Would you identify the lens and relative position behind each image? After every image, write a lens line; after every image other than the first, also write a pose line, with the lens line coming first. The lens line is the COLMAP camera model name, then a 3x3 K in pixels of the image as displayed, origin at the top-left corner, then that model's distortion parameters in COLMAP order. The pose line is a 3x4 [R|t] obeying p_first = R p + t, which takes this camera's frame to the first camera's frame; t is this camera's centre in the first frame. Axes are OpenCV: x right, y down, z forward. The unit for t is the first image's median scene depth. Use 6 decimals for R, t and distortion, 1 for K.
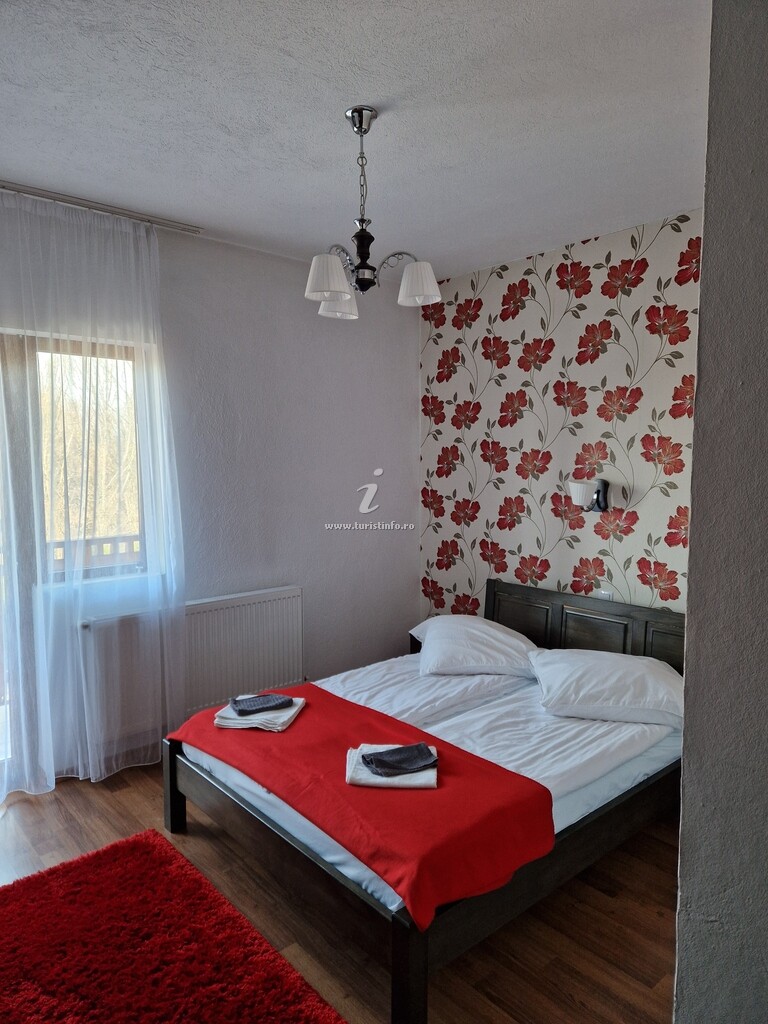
lens RADIAL K [[676.7, 0, 384.0], [0, 676.7, 512.0], [0, 0, 1]] dist [-0.000128, -0.001099]
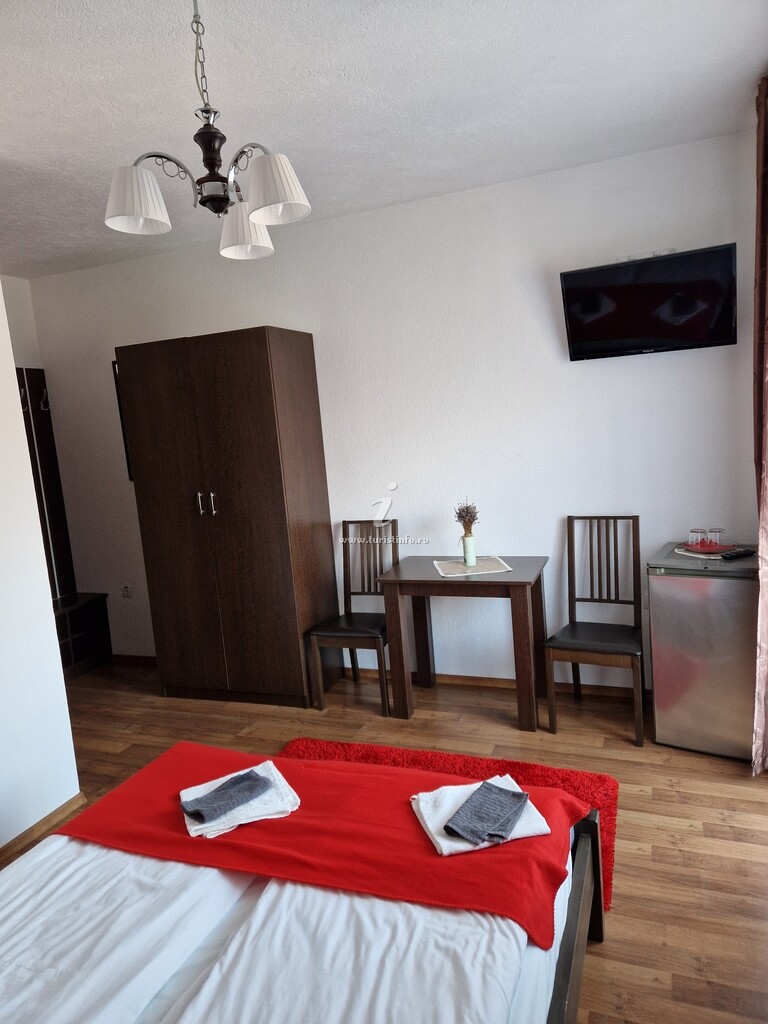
lens RADIAL K [[676.7, 0, 384.0], [0, 676.7, 512.0], [0, 0, 1]] dist [-0.000128, -0.001099]
pose [[-0.886447, 0.148052, -0.438511, 0.153706], [0.059435, 0.976026, 0.209383, -0.142631], [0.458997, 0.159544, -0.873995, 1.611702]]
